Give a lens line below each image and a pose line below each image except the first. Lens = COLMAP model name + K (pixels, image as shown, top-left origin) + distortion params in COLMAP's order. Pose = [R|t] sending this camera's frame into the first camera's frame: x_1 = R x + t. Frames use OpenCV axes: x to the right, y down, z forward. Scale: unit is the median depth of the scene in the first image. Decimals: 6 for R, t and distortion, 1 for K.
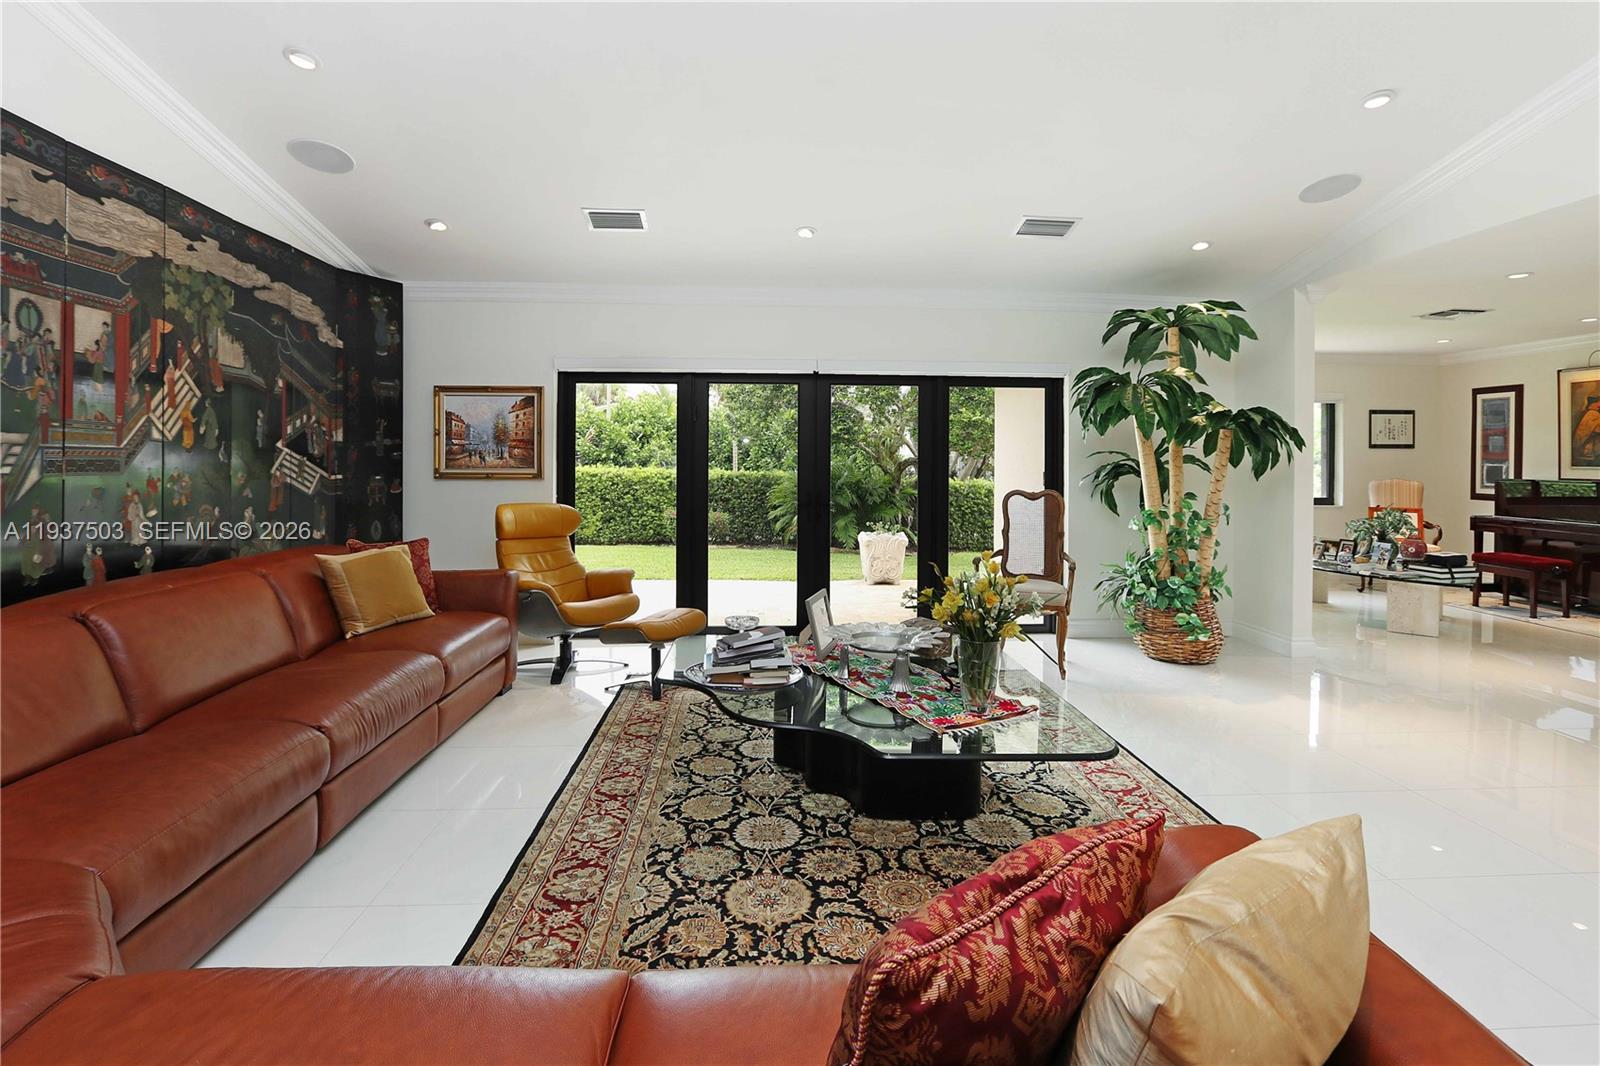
lens RADIAL K [[769.4, 0, 795.6], [0, 769.4, 466.0], [0, 0, 1]] dist [-0.018299, 0.000276]
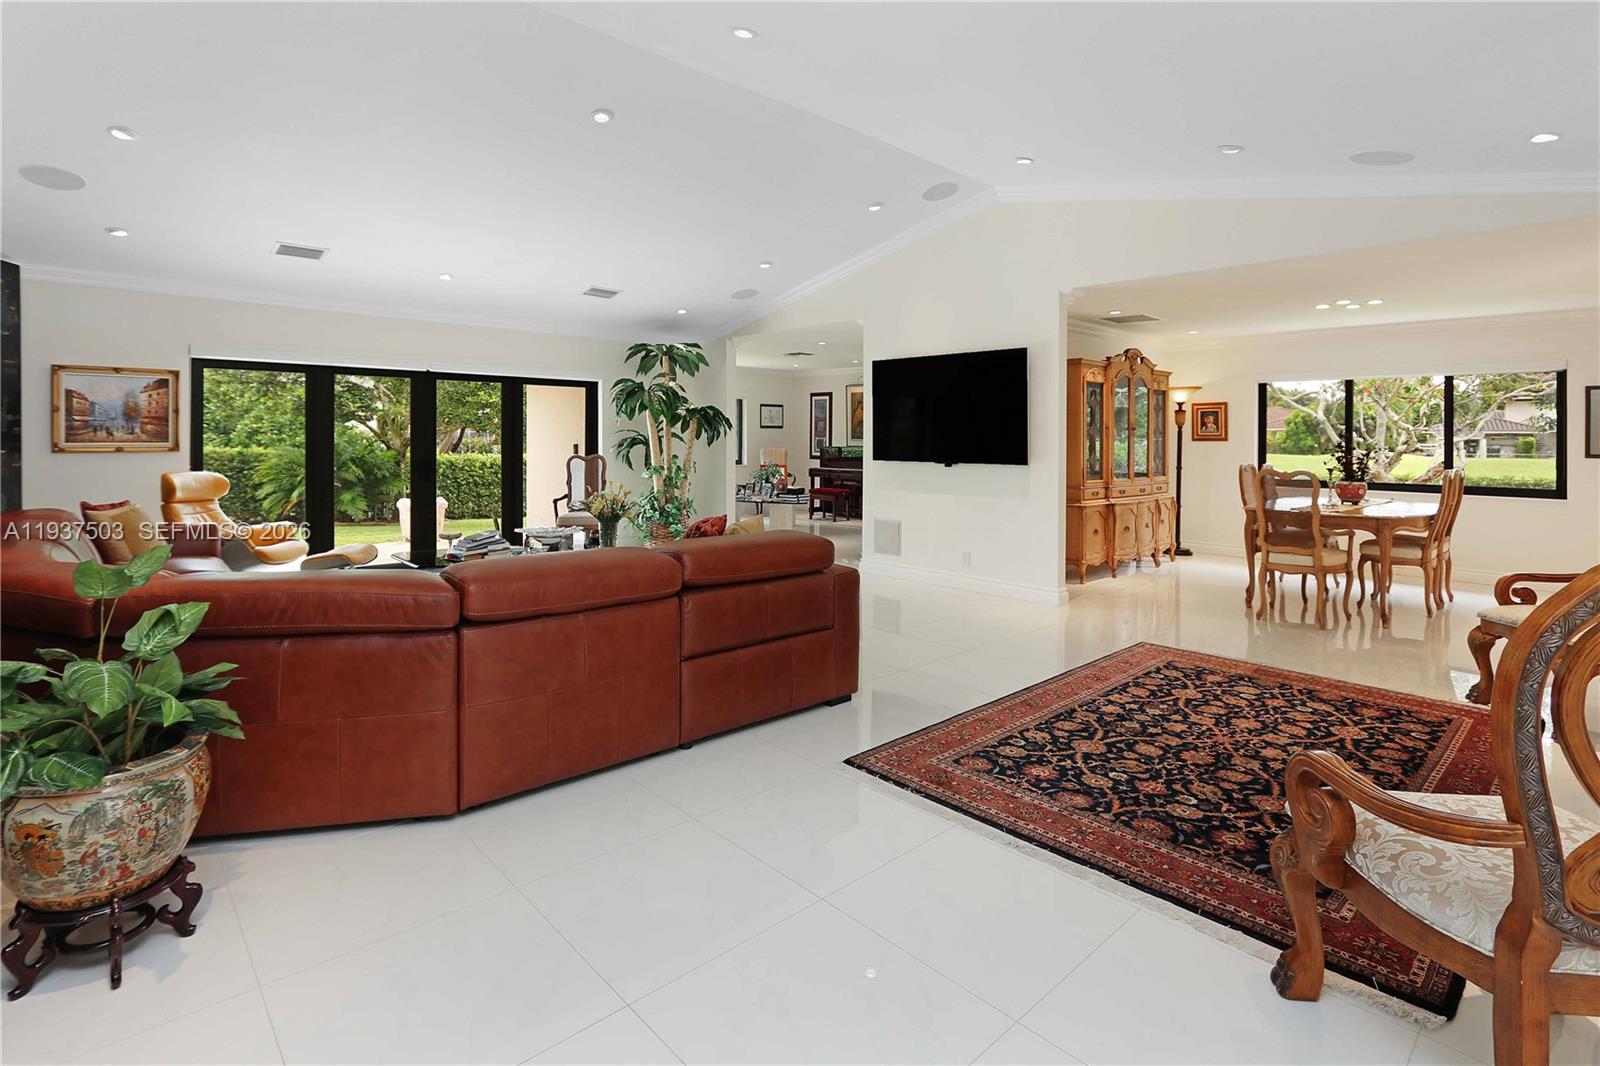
lens RADIAL K [[769.4, 0, 795.6], [0, 769.4, 466.0], [0, 0, 1]] dist [-0.018299, 0.000276]
pose [[0.768743, -0.024126, 0.639102, -0.357259], [0.003884, 0.999446, 0.033056, 0.004477], [-0.639546, -0.022929, 0.768411, -0.463680]]
